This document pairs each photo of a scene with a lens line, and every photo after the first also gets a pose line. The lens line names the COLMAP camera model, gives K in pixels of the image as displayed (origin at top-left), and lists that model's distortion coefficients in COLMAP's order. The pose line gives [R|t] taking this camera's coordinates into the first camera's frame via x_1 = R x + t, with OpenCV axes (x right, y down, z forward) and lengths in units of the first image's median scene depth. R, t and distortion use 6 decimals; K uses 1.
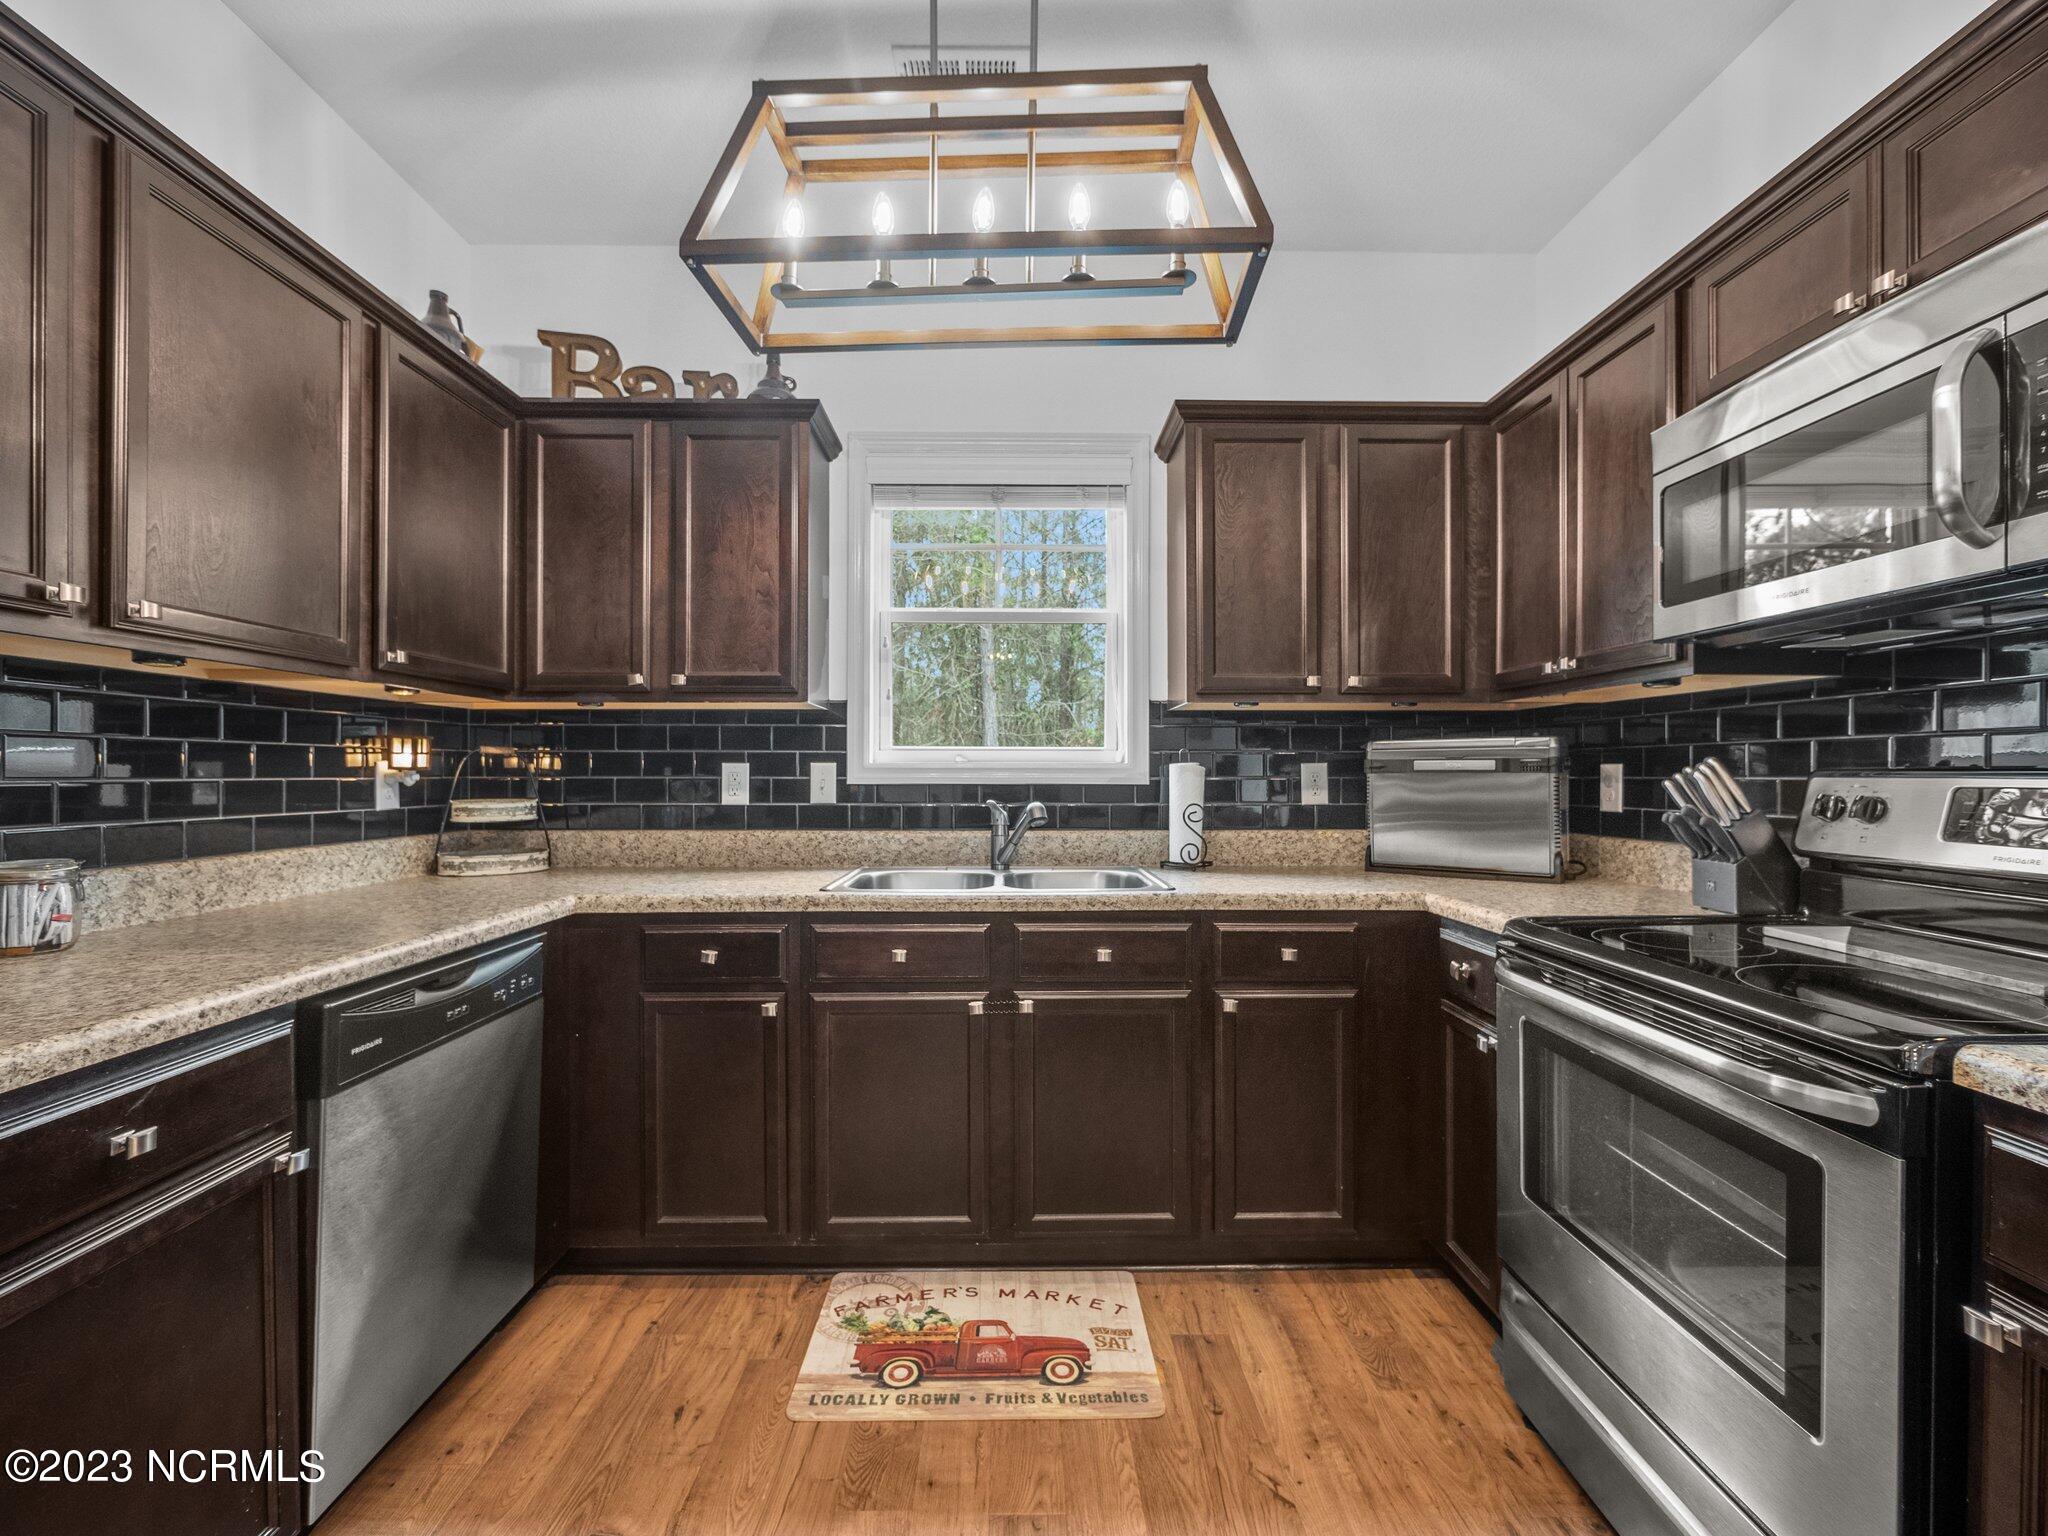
lens RADIAL K [[897.5, 0, 1032.2], [0, 897.5, 804.1], [0, 0, 1]] dist [-0.002951, -0.000455]
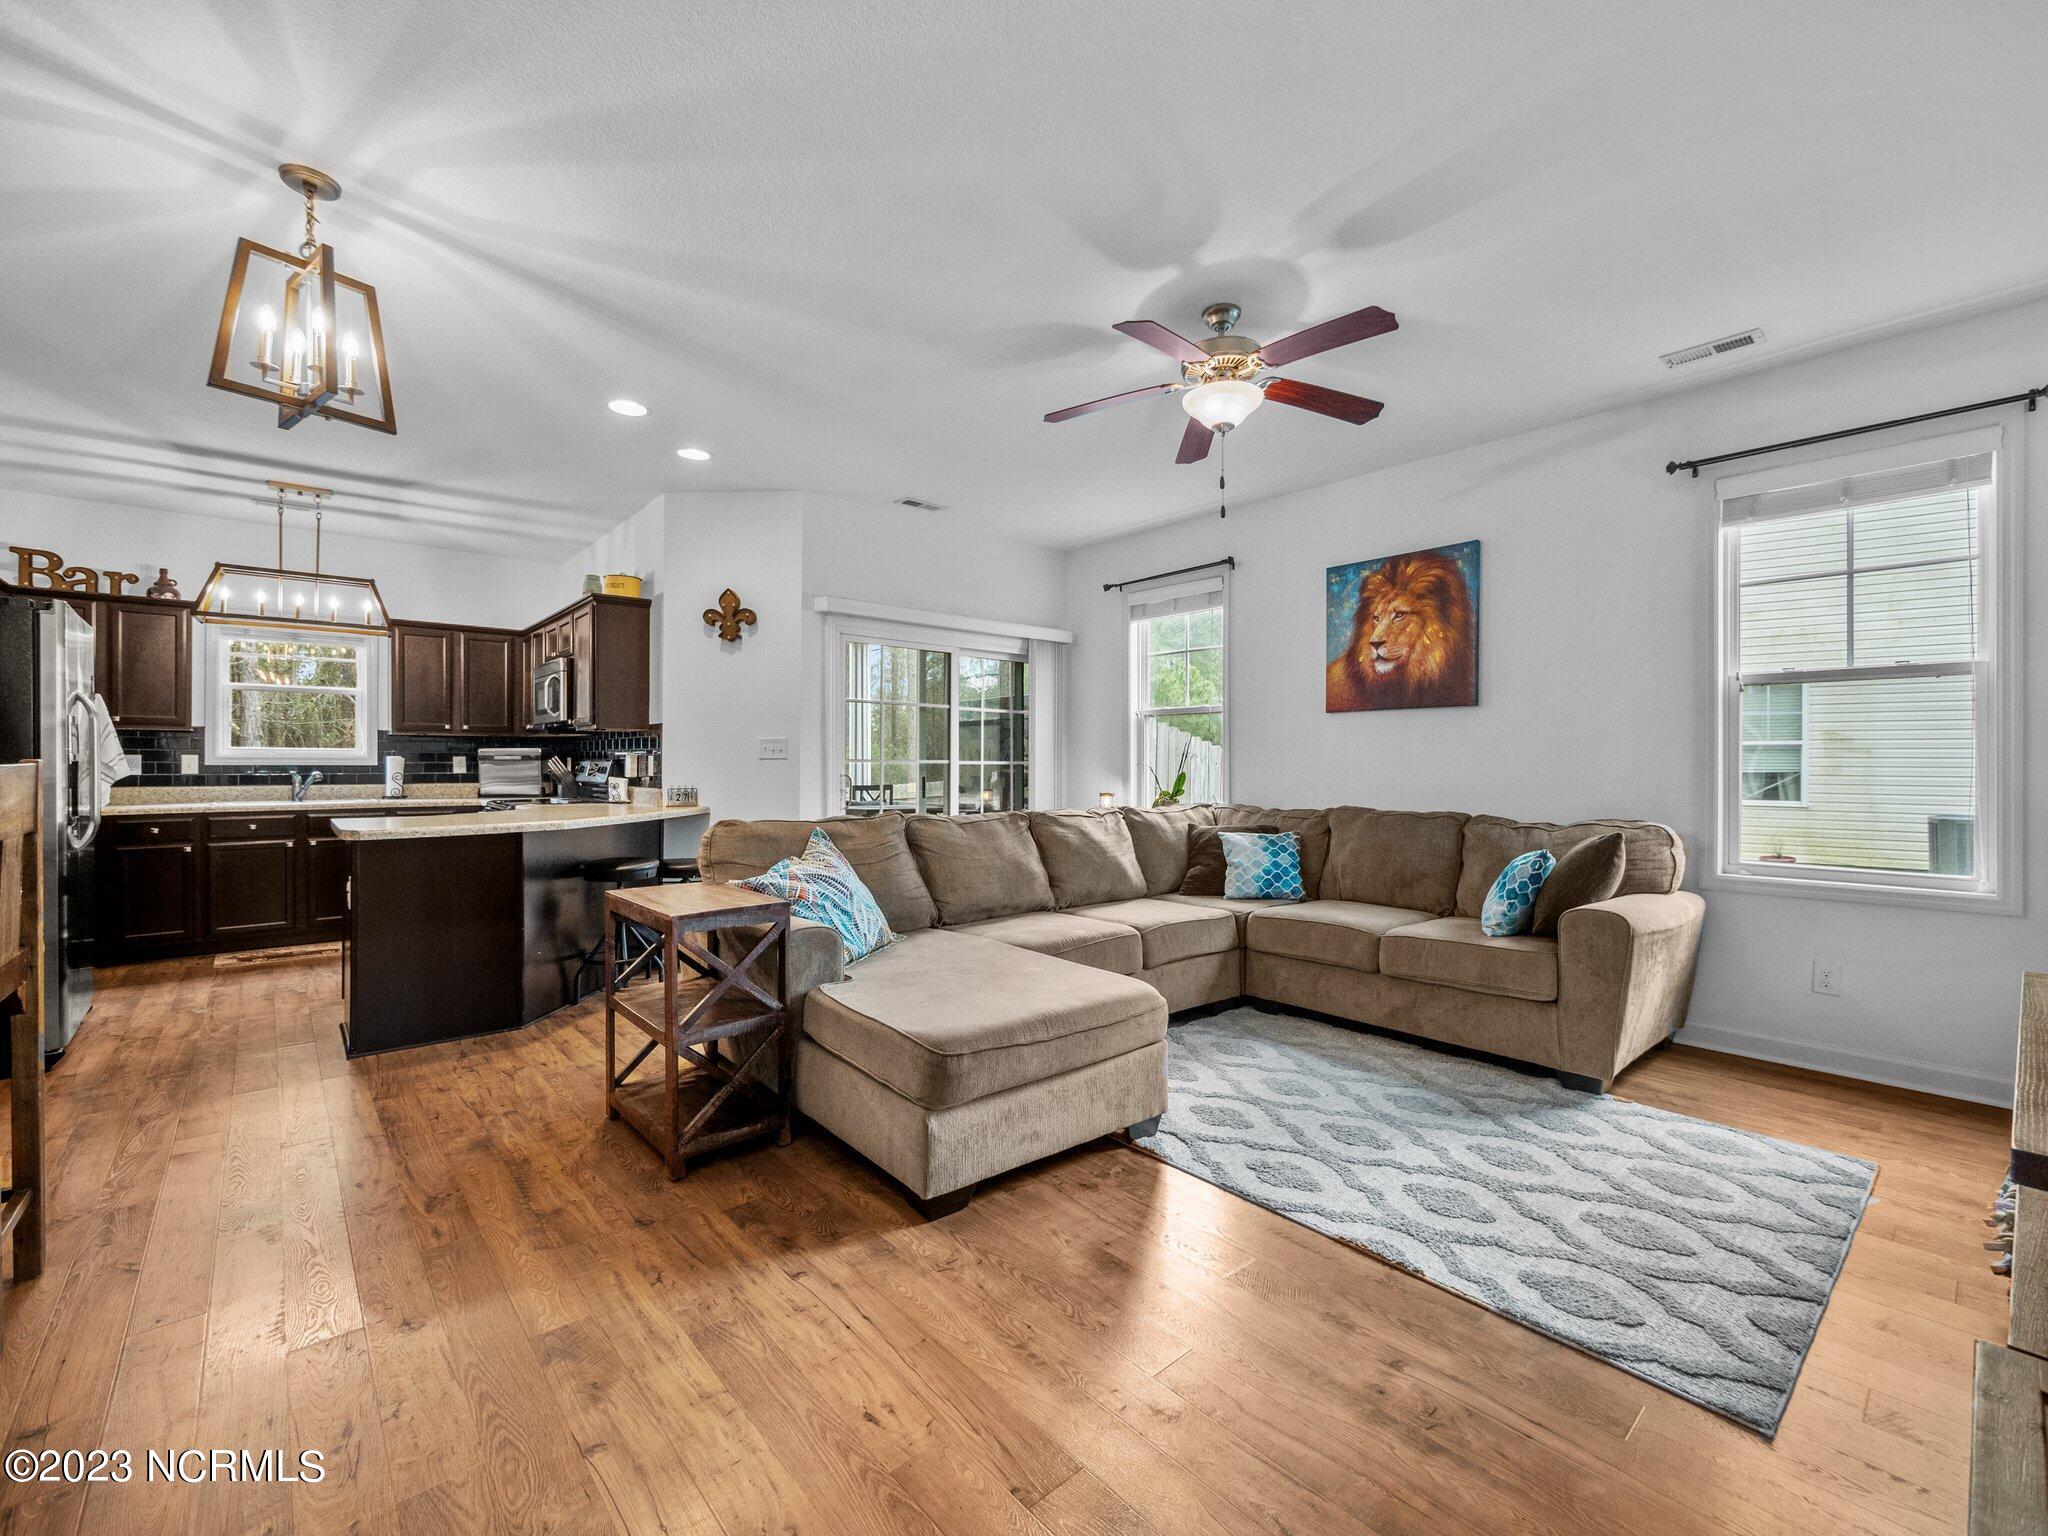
lens RADIAL K [[872.8, 0, 1024.0], [0, 872.8, 768.0], [0, 0, 1]] dist [-0.002433, -0.000394]
pose [[0.770258, -0.001016, 0.637732, -0.024293], [0.018697, 0.999605, -0.020991, 0.070921], [-0.637459, 0.028092, 0.769972, -2.007941]]
